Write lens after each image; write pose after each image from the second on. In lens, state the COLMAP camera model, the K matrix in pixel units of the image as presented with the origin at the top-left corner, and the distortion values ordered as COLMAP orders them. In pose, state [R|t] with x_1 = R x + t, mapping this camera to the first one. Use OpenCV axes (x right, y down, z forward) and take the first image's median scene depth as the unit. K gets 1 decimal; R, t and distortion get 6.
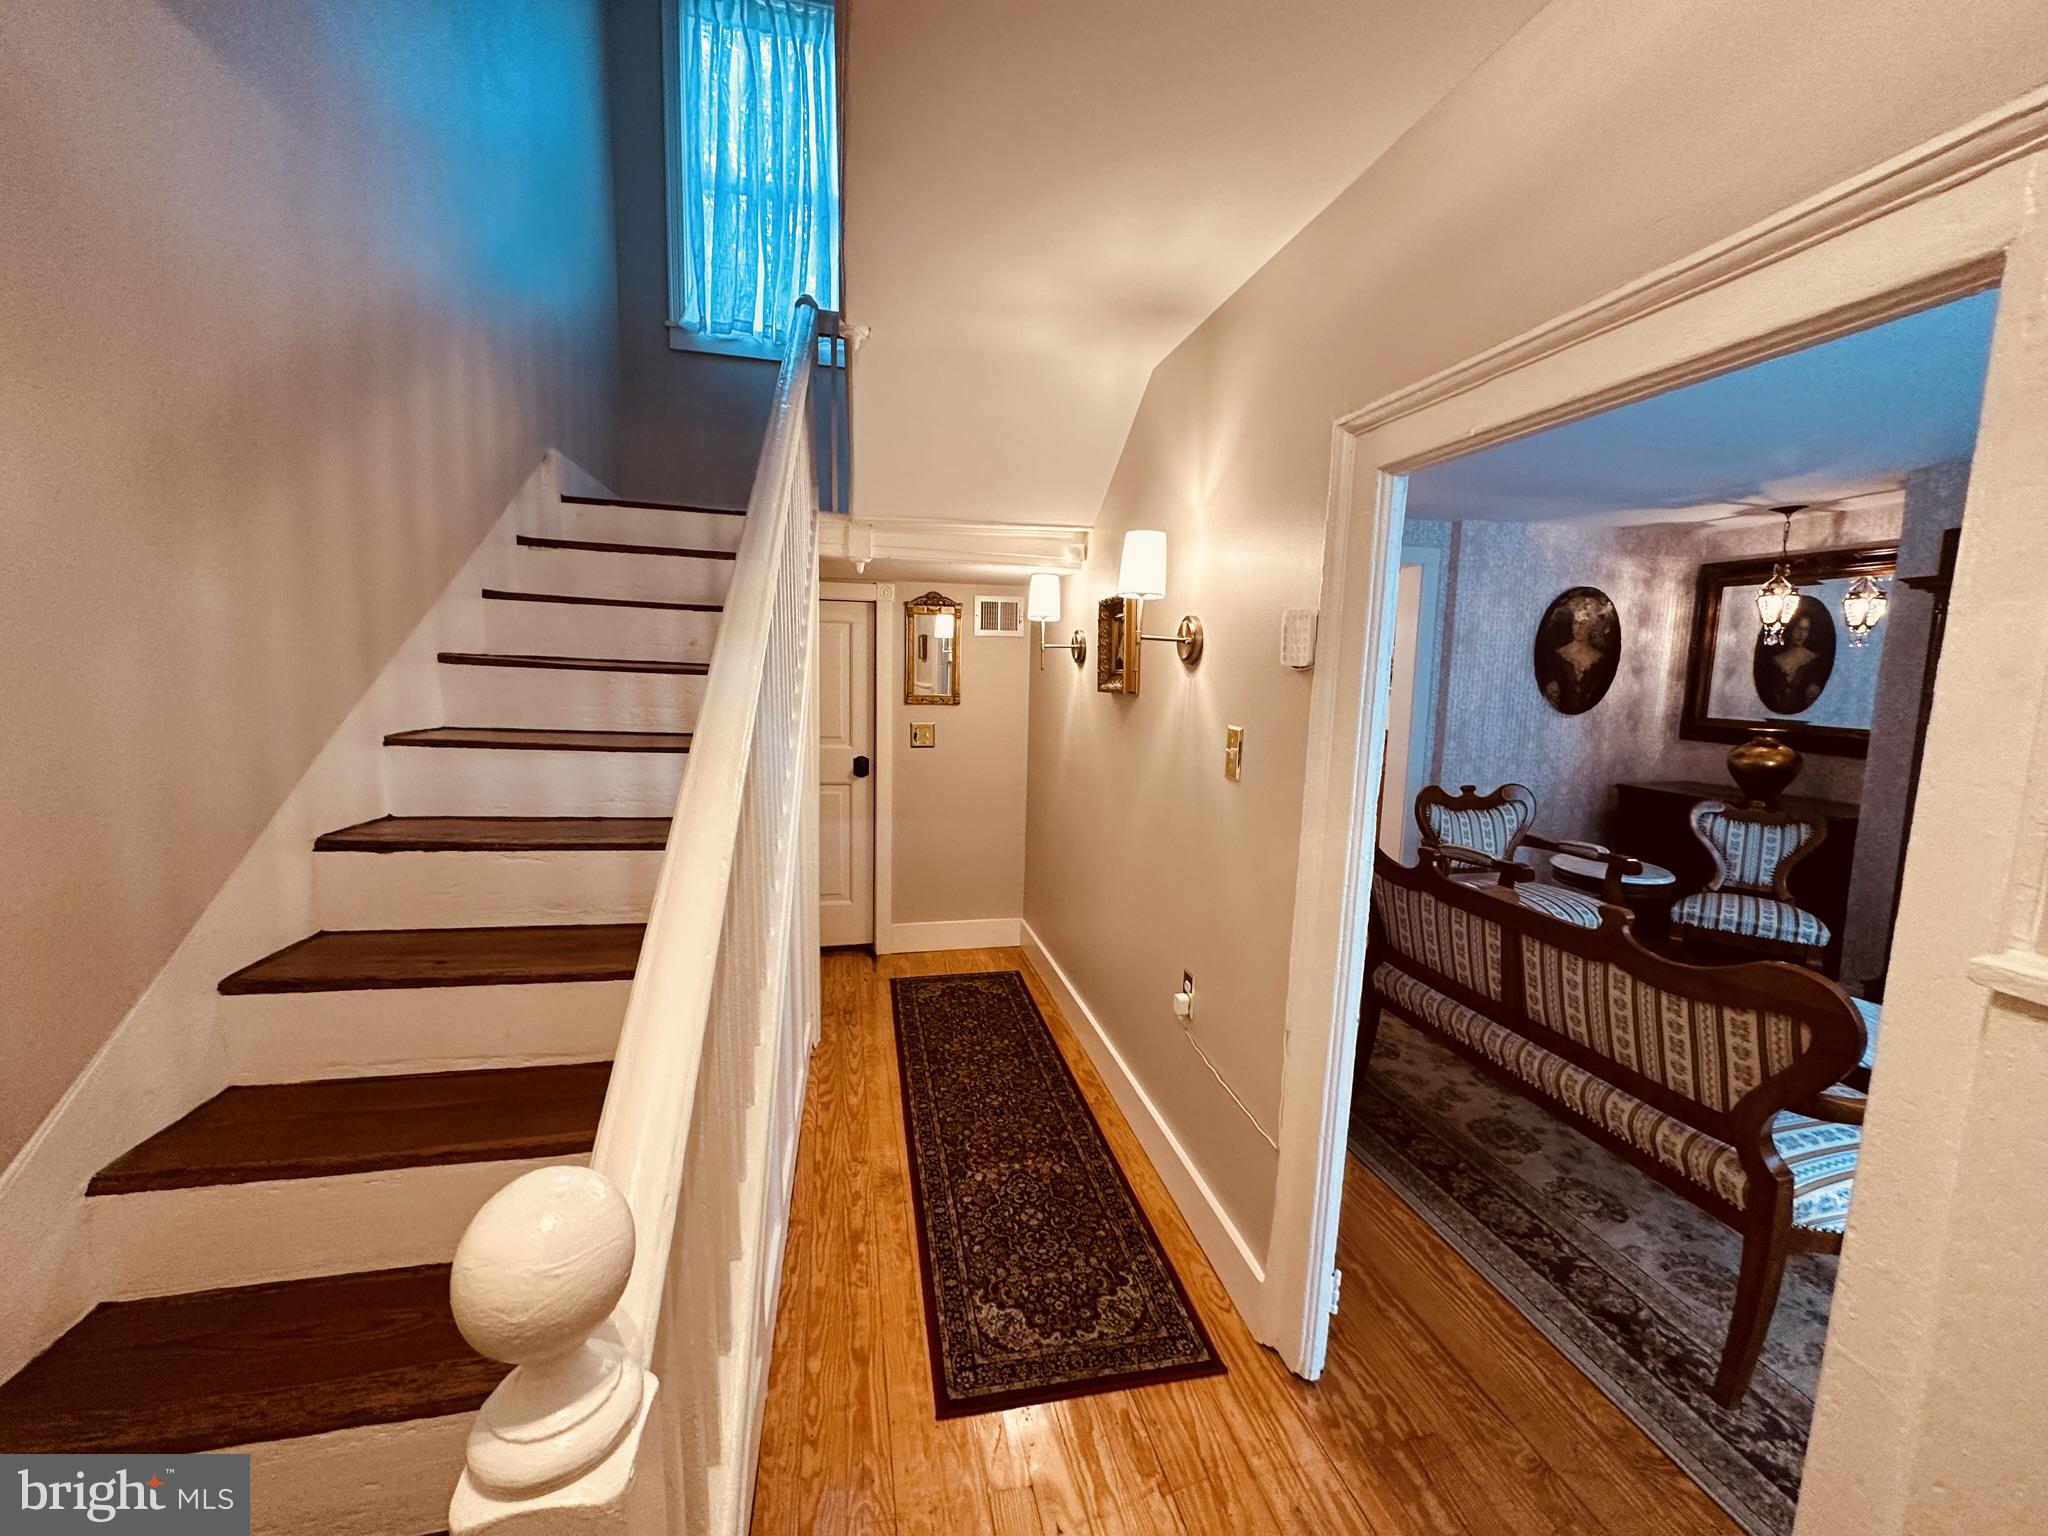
lens RADIAL K [[814.4, 0, 1025.4], [0, 814.4, 763.9], [0, 0, 1]] dist [-0.003327, 0.000493]
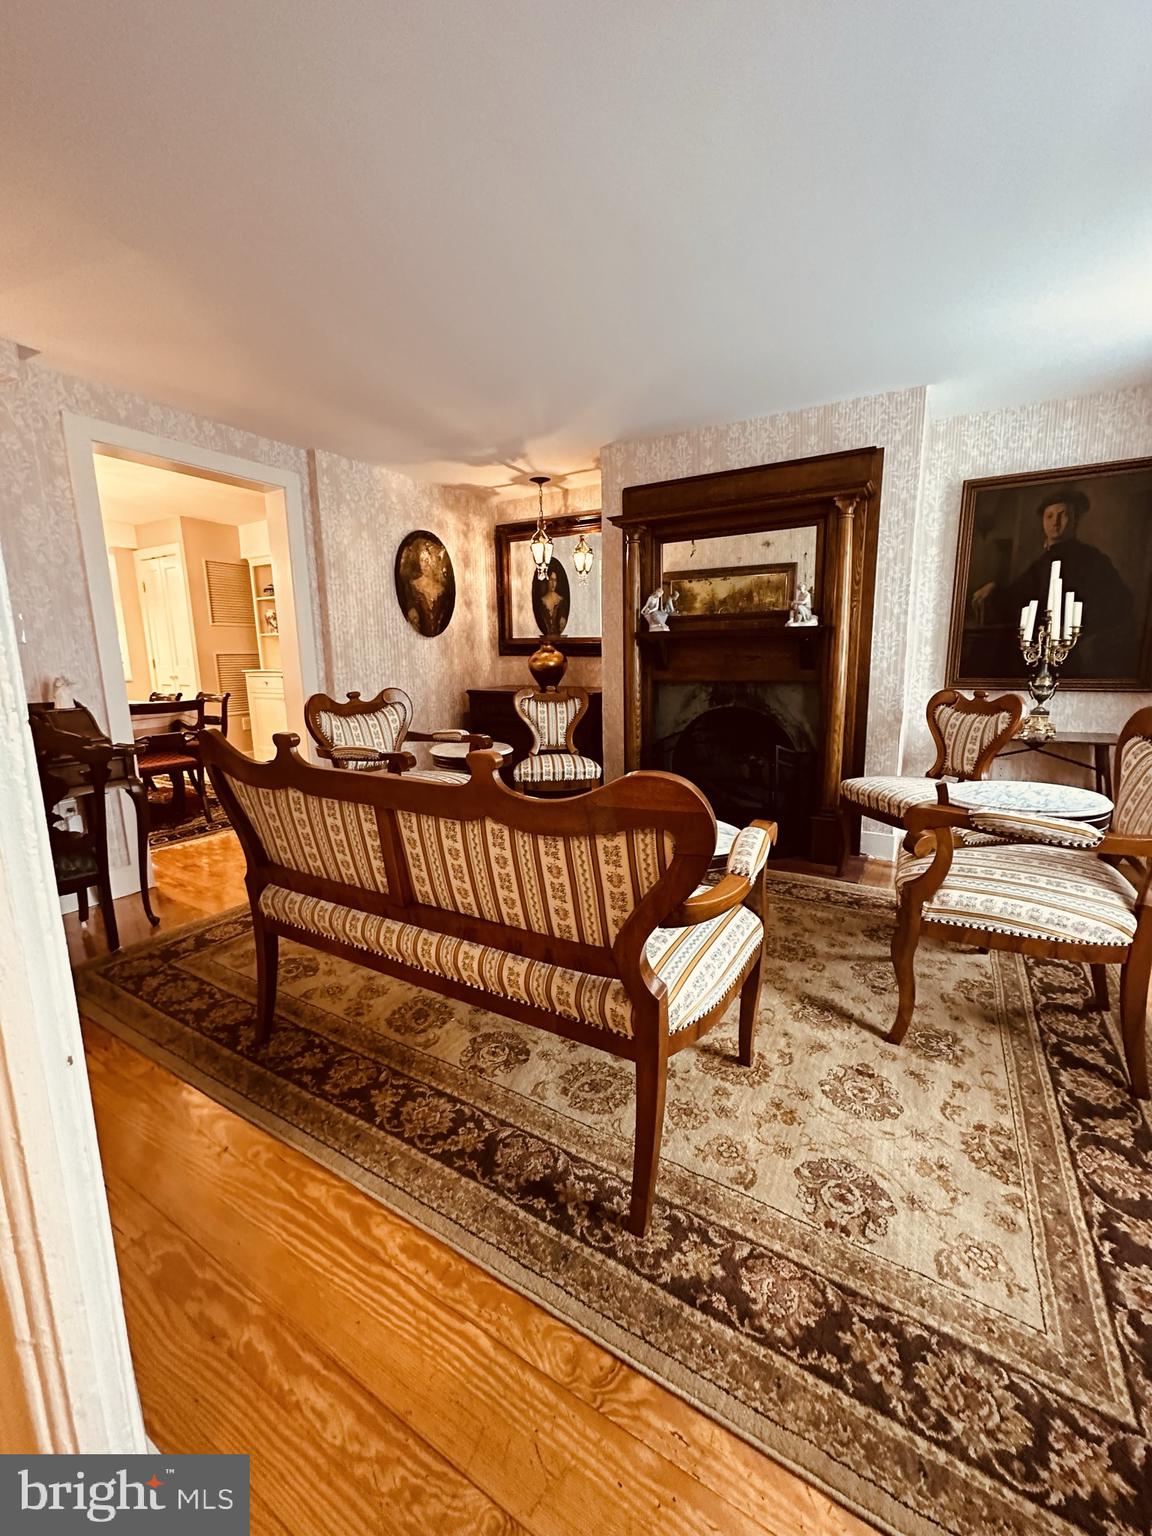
lens RADIAL K [[610.8, 0, 568.9], [0, 610.8, 763.4], [0, 0, 1]] dist [-0.003327, 0.000493]
pose [[0.694650, -0.160626, 0.701186, 0.230197], [0.114933, 0.987012, 0.112241, 0.085345], [-0.710107, 0.002622, 0.704089, 0.330188]]
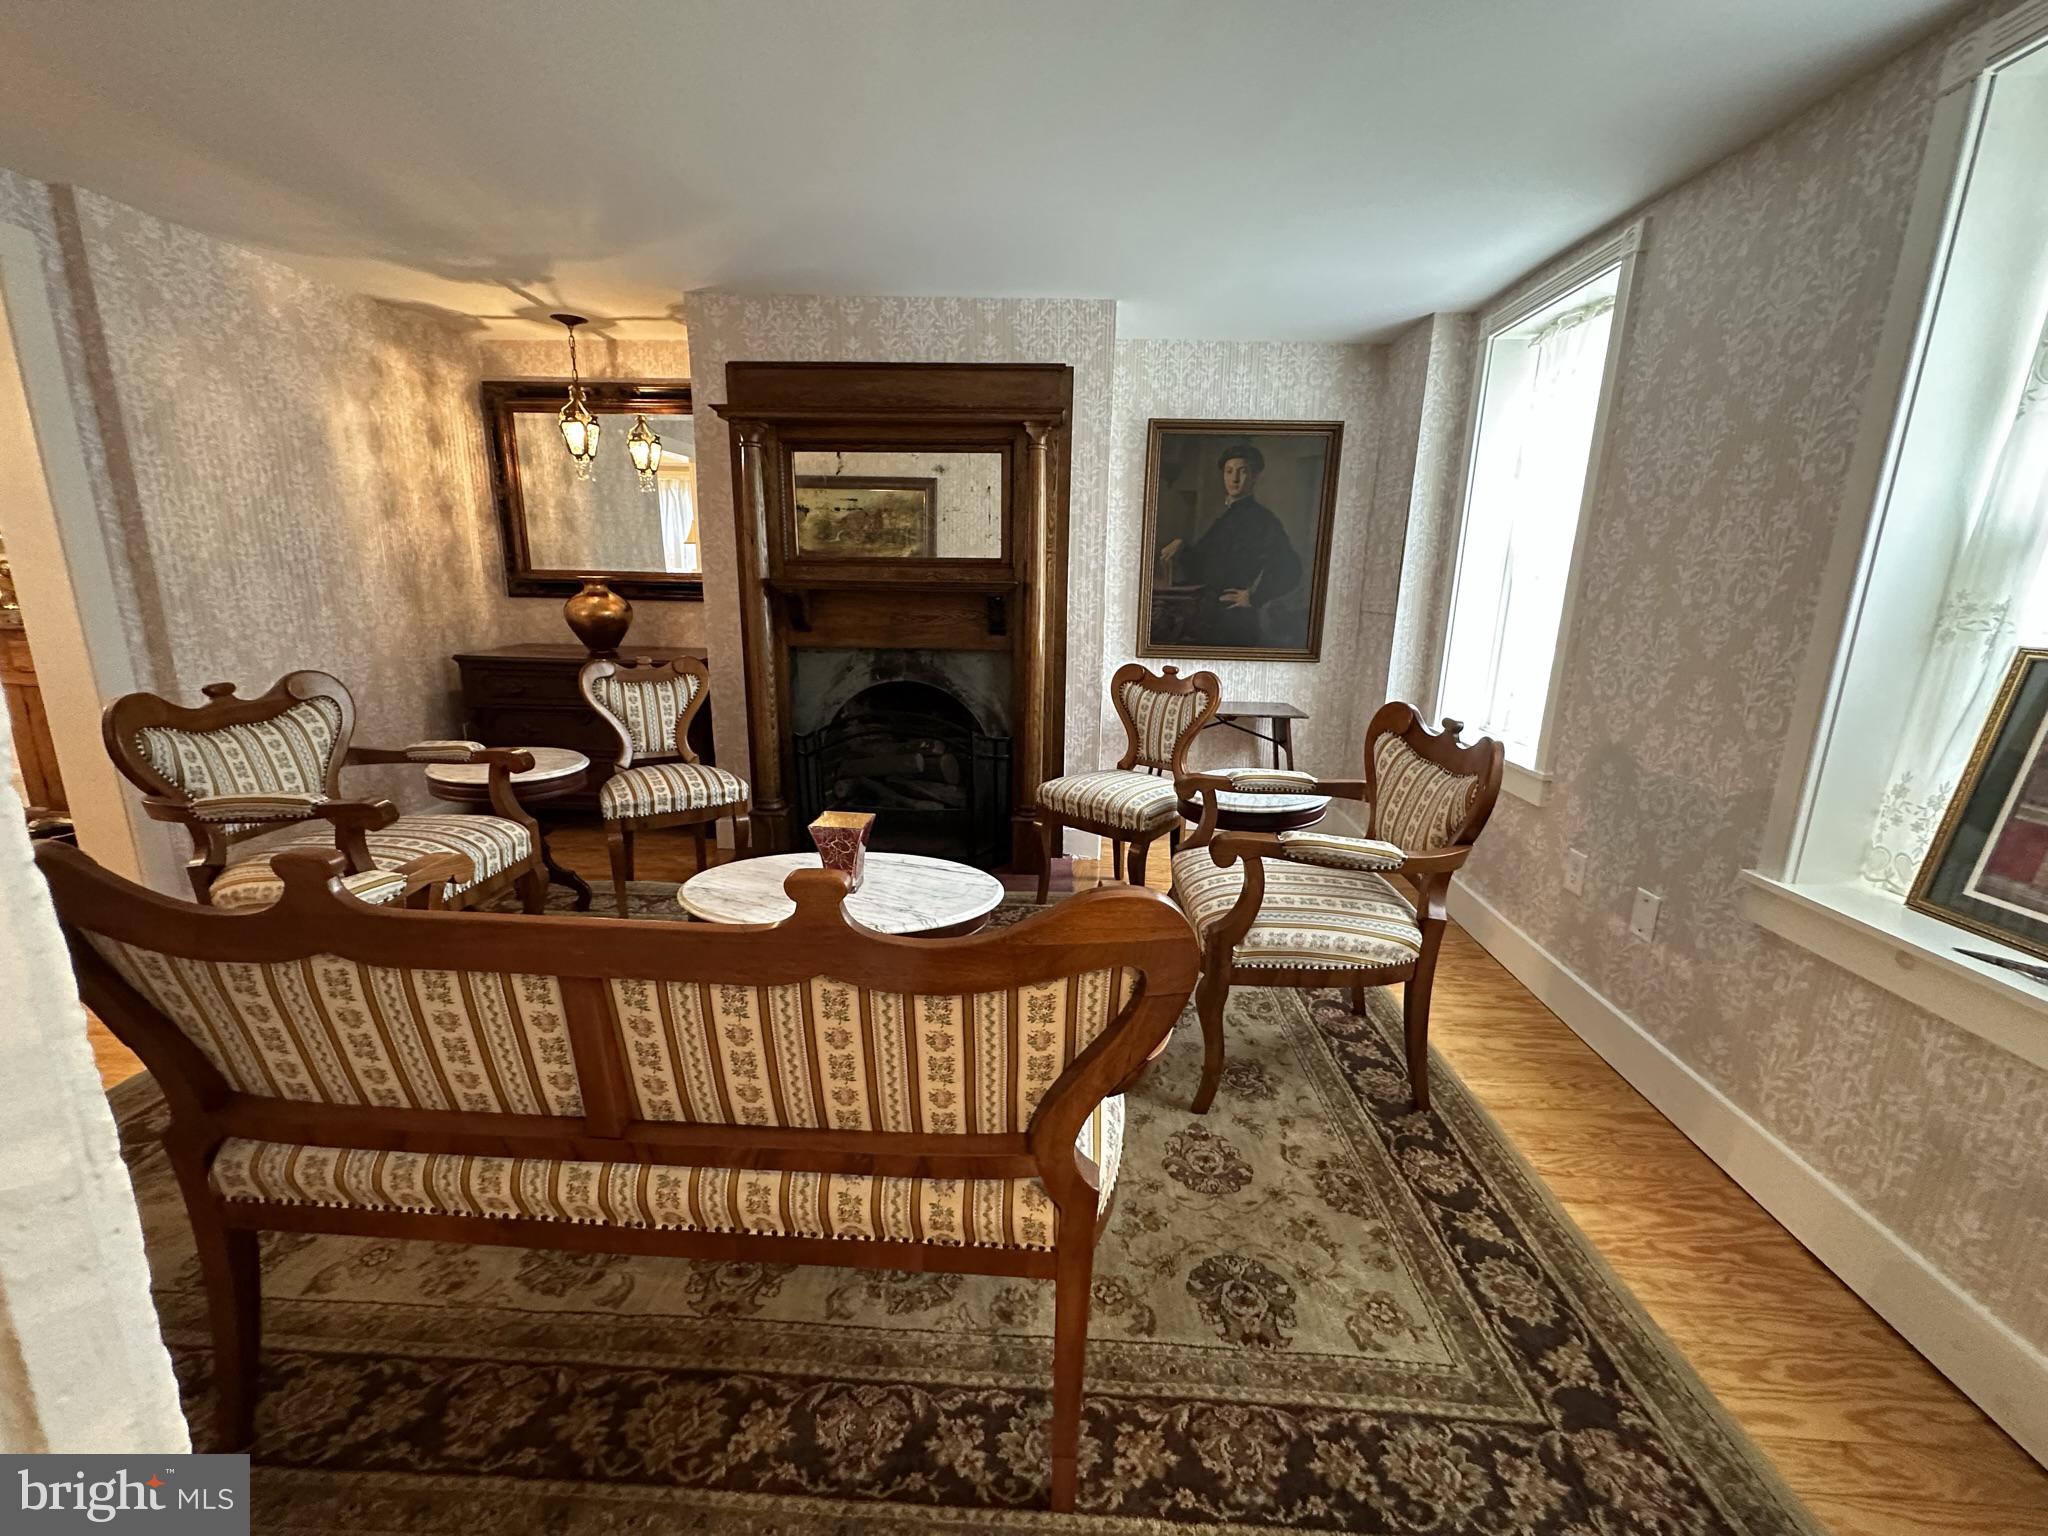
lens RADIAL K [[814.4, 0, 1020.3], [0, 814.4, 769.7], [0, 0, 1]] dist [-0.003327, 0.000493]
pose [[0.251783, -0.252668, 0.934218, 0.185201], [0.101740, 0.966879, 0.234081, -0.003491], [-0.962421, 0.036110, 0.269150, 0.476010]]
